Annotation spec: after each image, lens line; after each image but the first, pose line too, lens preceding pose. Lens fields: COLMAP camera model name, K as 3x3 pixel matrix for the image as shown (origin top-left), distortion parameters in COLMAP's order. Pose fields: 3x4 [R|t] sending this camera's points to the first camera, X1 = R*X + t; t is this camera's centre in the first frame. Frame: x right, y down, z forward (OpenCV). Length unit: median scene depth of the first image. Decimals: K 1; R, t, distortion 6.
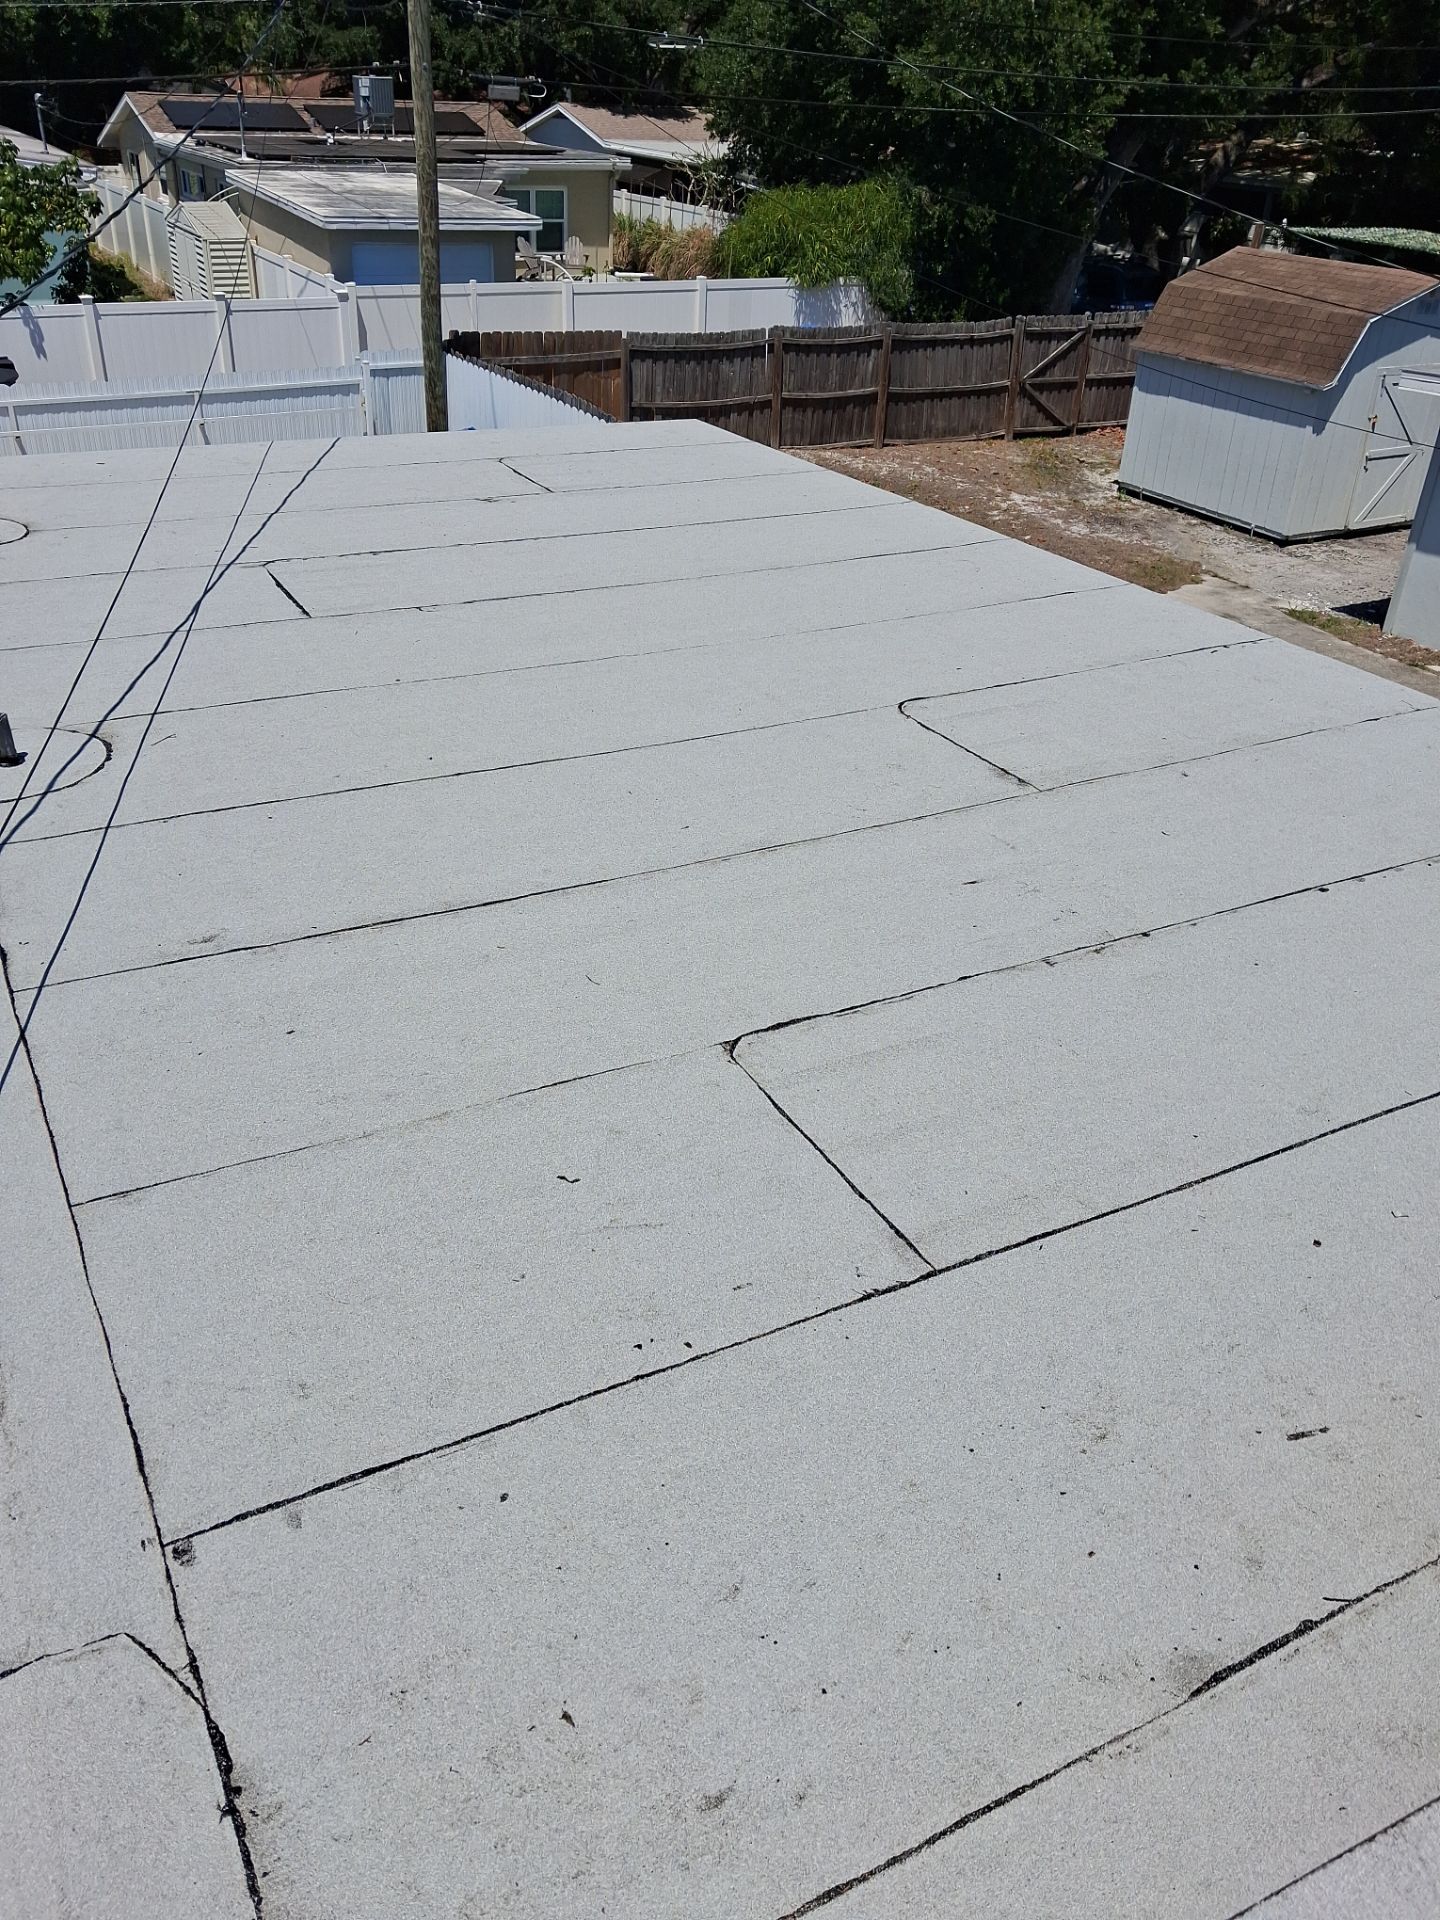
lens RADIAL K [[1514.8, 0, 697.6], [0, 1514.8, 963.1], [0, 0, 1]] dist [0.006564, -0.008113]
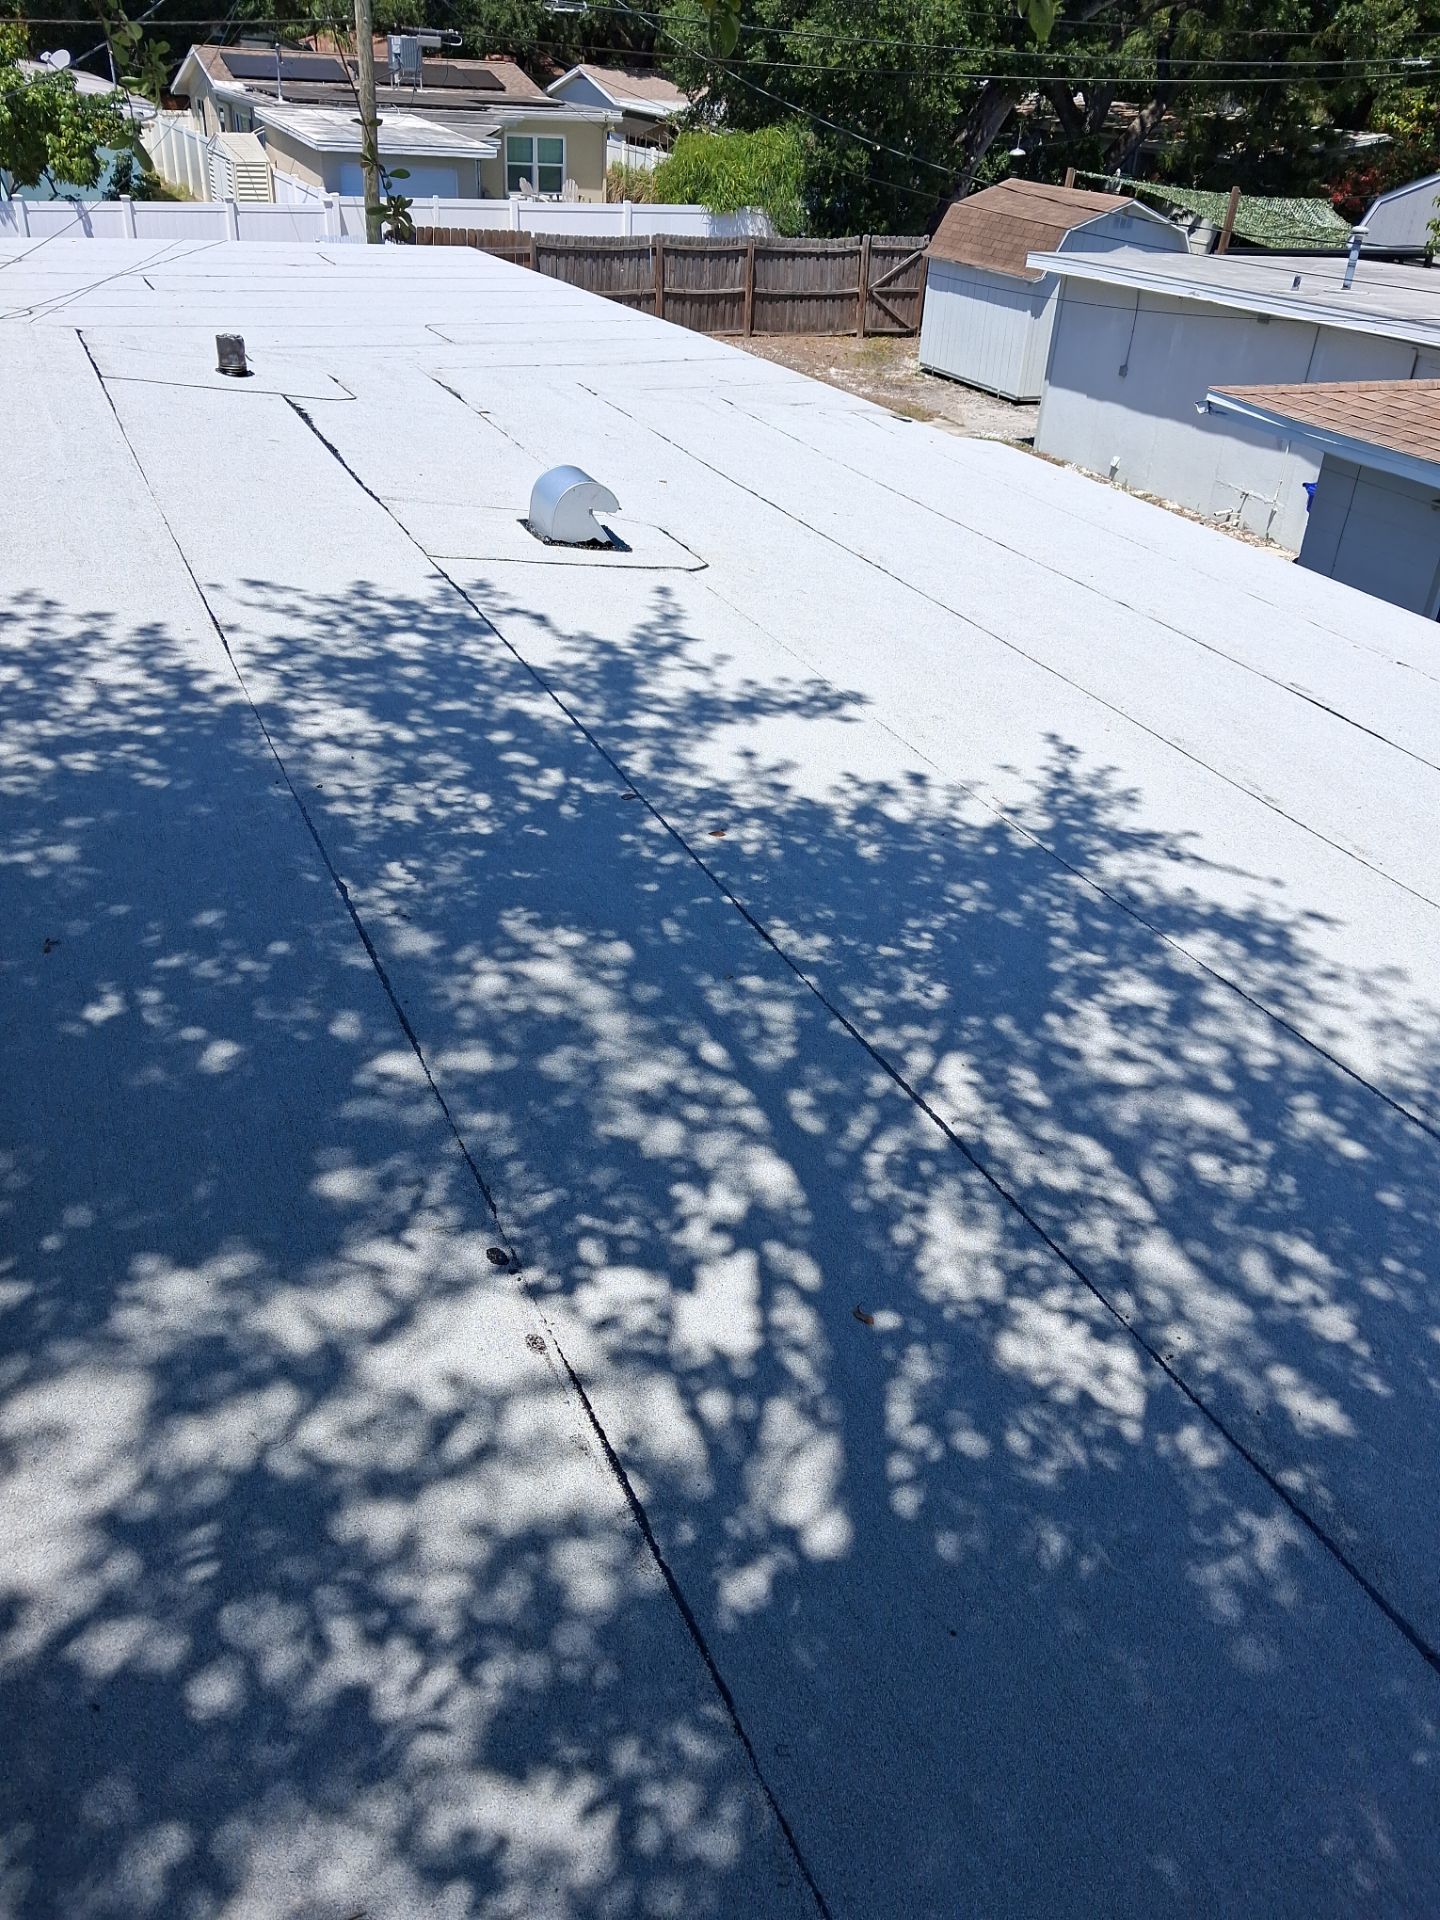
lens RADIAL K [[1565.1, 0, 720.0], [0, 1565.1, 960.0], [0, 0, 1]] dist [0.002537, -0.002632]
pose [[0.998165, 0.045937, -0.039448, 0.172231], [-0.046064, 0.998936, -0.002309, 0.176847], [0.039300, 0.004122, 0.999219, -0.287746]]
